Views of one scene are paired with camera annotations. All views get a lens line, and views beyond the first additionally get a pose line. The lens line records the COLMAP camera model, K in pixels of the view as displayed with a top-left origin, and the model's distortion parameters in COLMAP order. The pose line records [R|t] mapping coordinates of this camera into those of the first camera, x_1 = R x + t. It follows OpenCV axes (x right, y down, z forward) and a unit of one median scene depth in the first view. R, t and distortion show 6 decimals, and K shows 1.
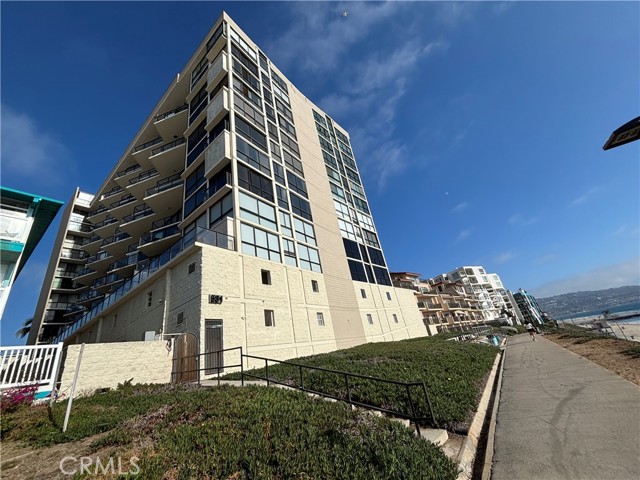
lens RADIAL K [[259.5, 0, 320.0], [0, 259.5, 240.0], [0, 0, 1]] dist [-0.001996, -0.000160]
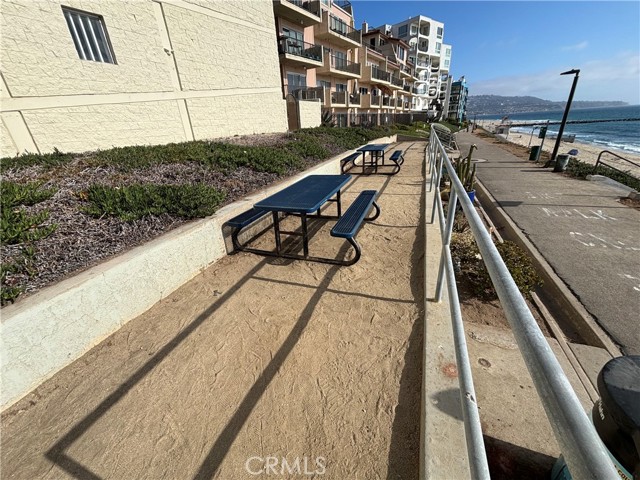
lens RADIAL K [[259.5, 0, 320.0], [0, 259.5, 240.0], [0, 0, 1]] dist [-0.001996, -0.000160]
pose [[0.955857, 0.001289, 0.293829, 0.151915], [-0.217653, 0.674892, 0.705087, 0.086381], [-0.197394, -0.737915, 0.645381, 0.270790]]
